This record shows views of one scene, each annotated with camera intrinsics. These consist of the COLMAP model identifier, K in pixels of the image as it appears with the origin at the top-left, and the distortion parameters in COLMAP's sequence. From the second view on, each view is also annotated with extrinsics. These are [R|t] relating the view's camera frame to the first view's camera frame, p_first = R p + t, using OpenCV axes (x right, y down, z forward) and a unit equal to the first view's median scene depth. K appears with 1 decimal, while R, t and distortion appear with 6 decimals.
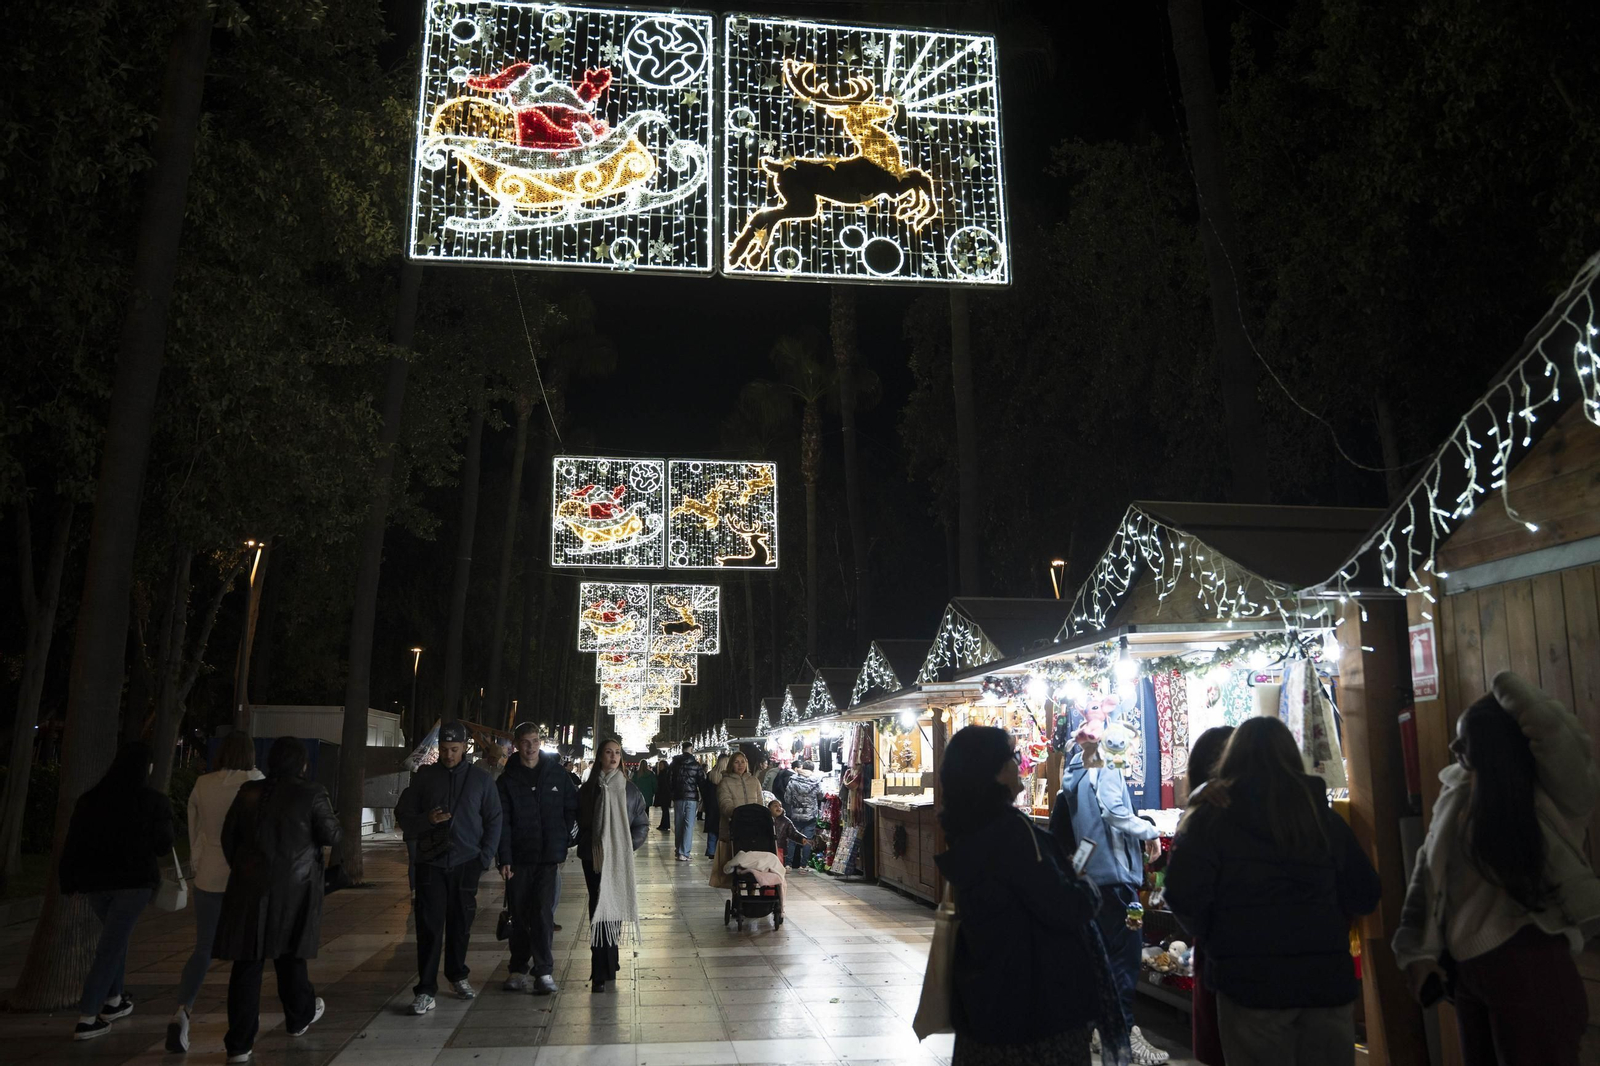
lens RADIAL K [[1214.3, 0, 805.5], [0, 1214.3, 542.9], [0, 0, 1]] dist [-0.061258, 0.012206]
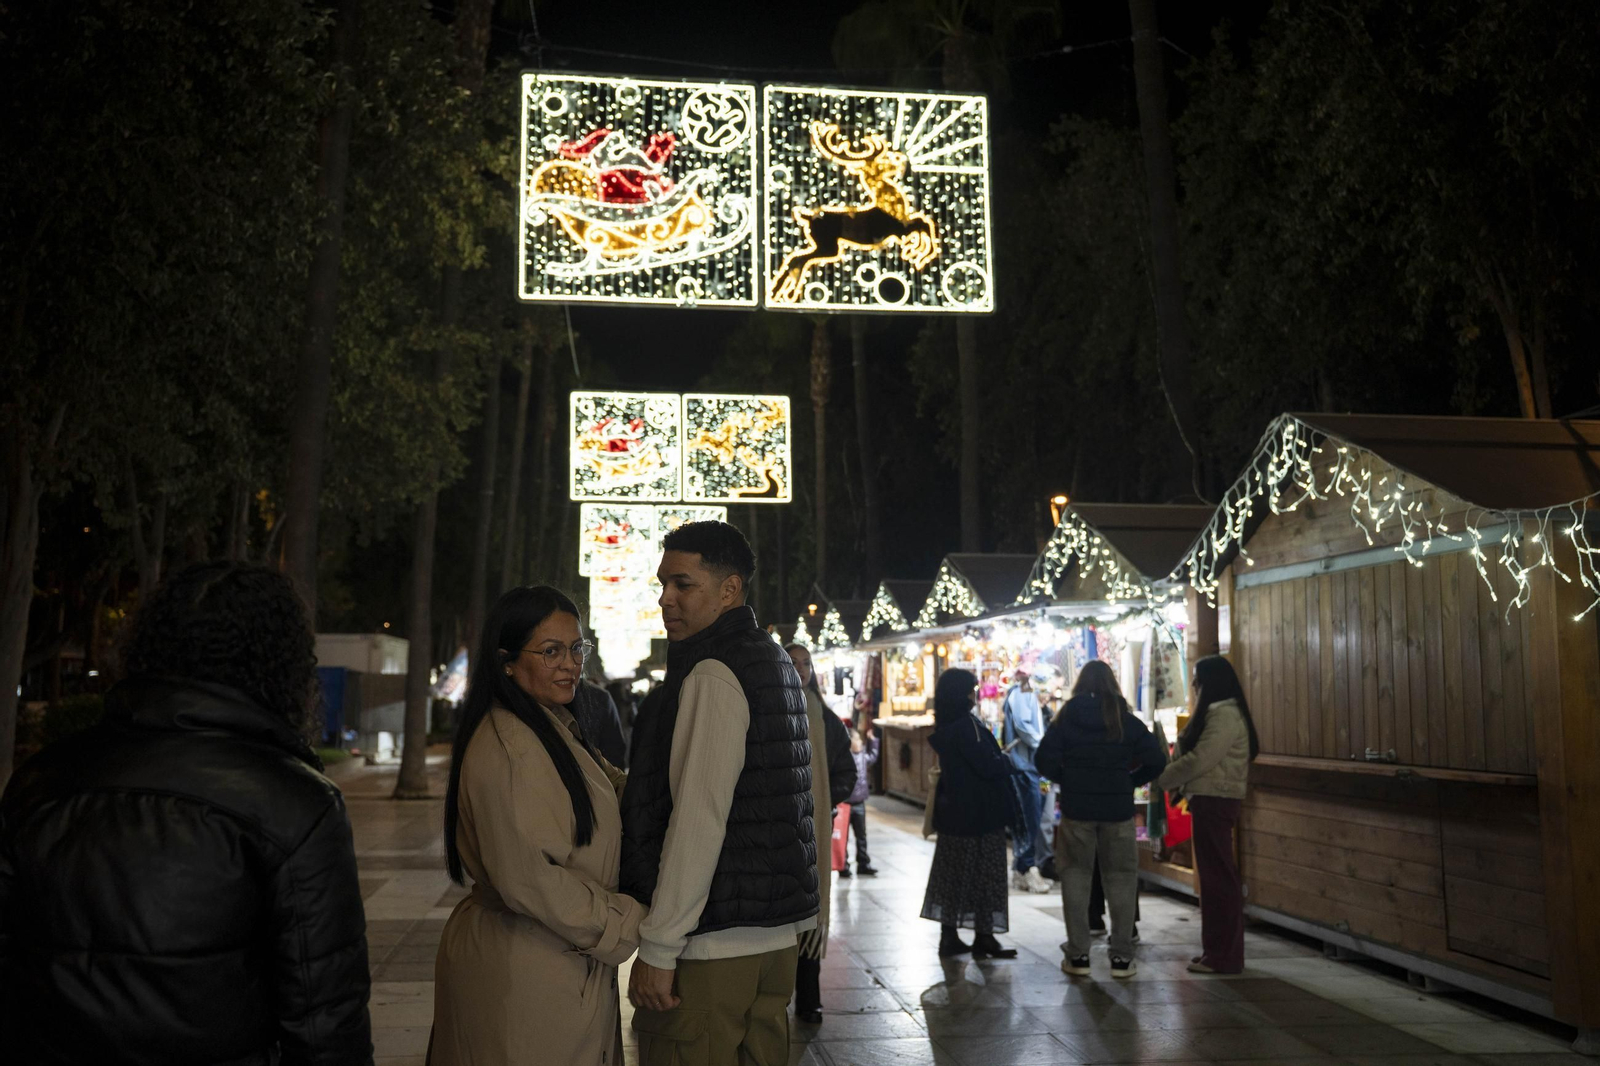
lens RADIAL K [[1548.9, 0, 800.1], [0, 1548.9, 530.9], [0, 0, 1]] dist [-0.020250, 0.000000]
pose [[0.999997, 0.001050, 0.002059, -0.033578], [-0.001209, 0.996886, 0.078852, -0.111991], [-0.001970, -0.078855, 0.996884, -0.608617]]
